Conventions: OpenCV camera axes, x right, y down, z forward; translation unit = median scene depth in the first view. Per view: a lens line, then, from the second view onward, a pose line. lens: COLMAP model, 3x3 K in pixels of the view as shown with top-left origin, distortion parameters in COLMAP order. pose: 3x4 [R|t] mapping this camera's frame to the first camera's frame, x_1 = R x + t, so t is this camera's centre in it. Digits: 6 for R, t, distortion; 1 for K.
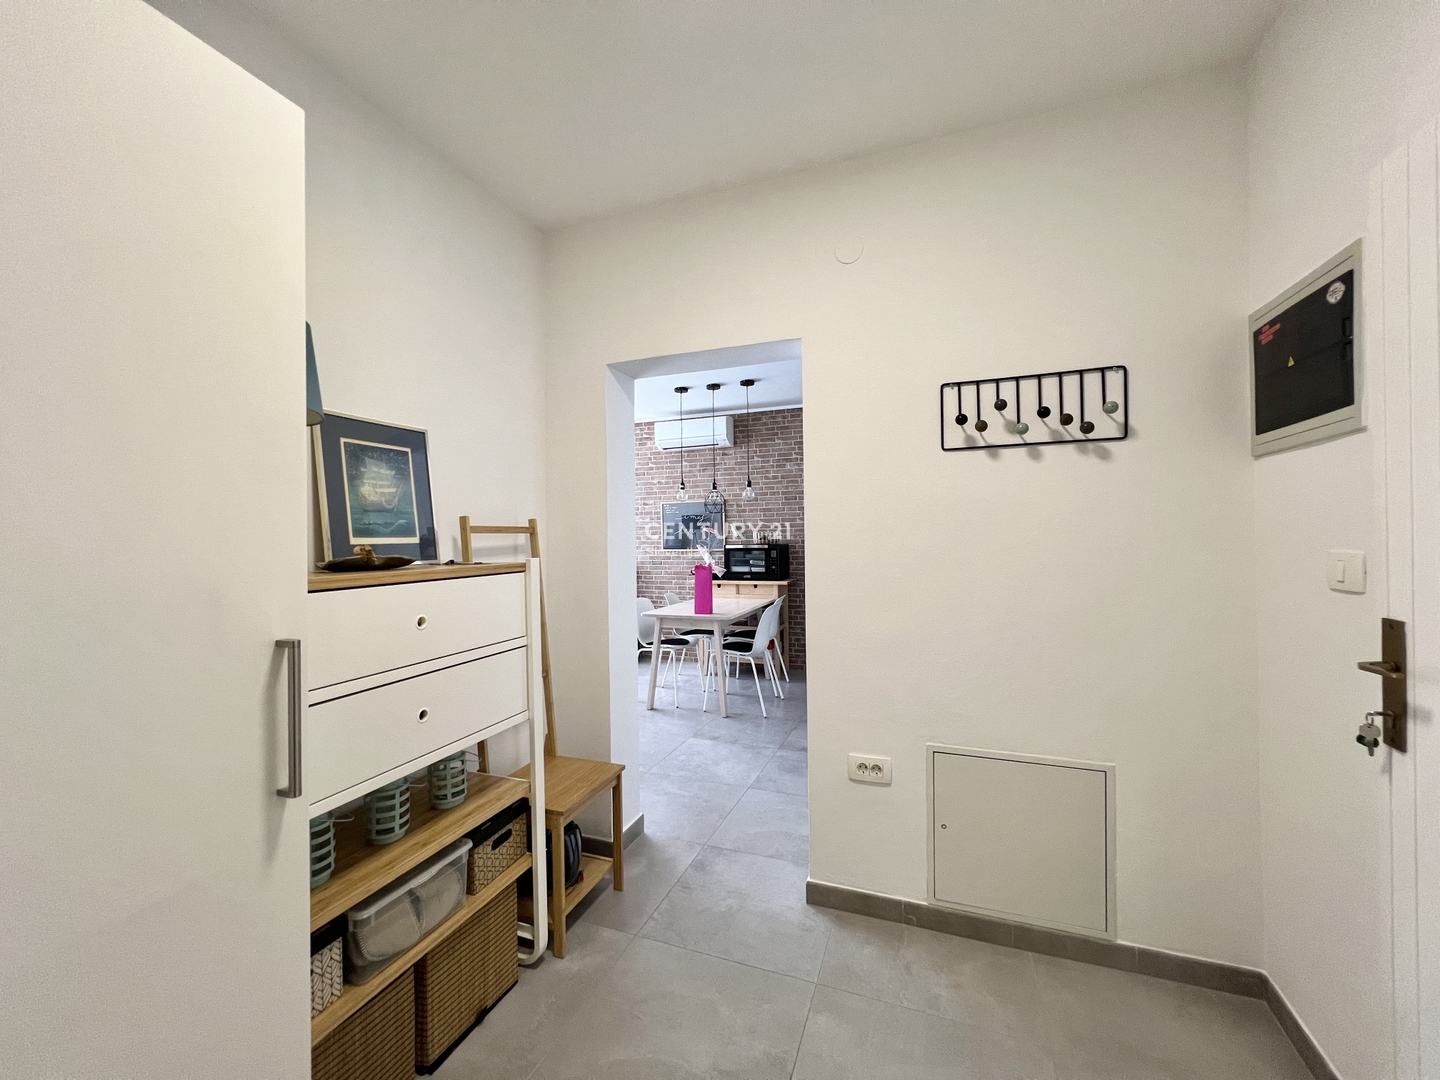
lens RADIAL K [[574.7, 0, 717.4], [0, 574.7, 537.0], [0, 0, 1]] dist [-0.001170, -0.000129]
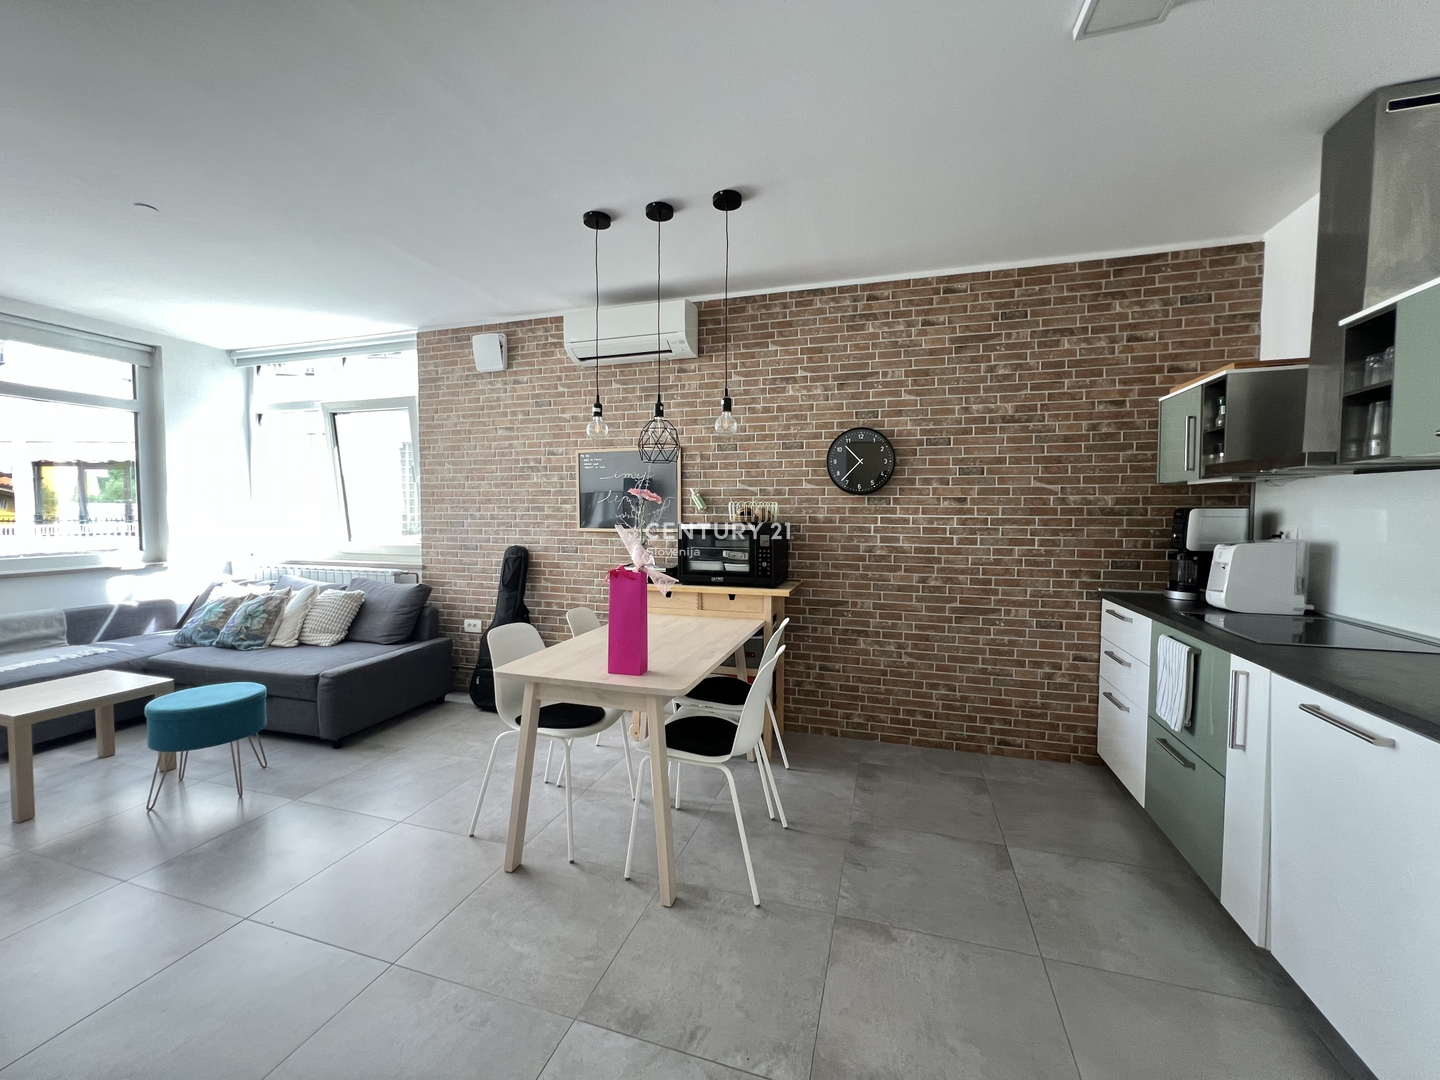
lens RADIAL K [[574.7, 0, 717.4], [0, 574.7, 537.0], [0, 0, 1]] dist [-0.001170, -0.000129]
pose [[0.997603, 0.014948, 0.067570, 0.011887], [-0.018149, 0.998730, 0.047005, -0.000319], [-0.066782, -0.048118, 0.996607, 0.416491]]
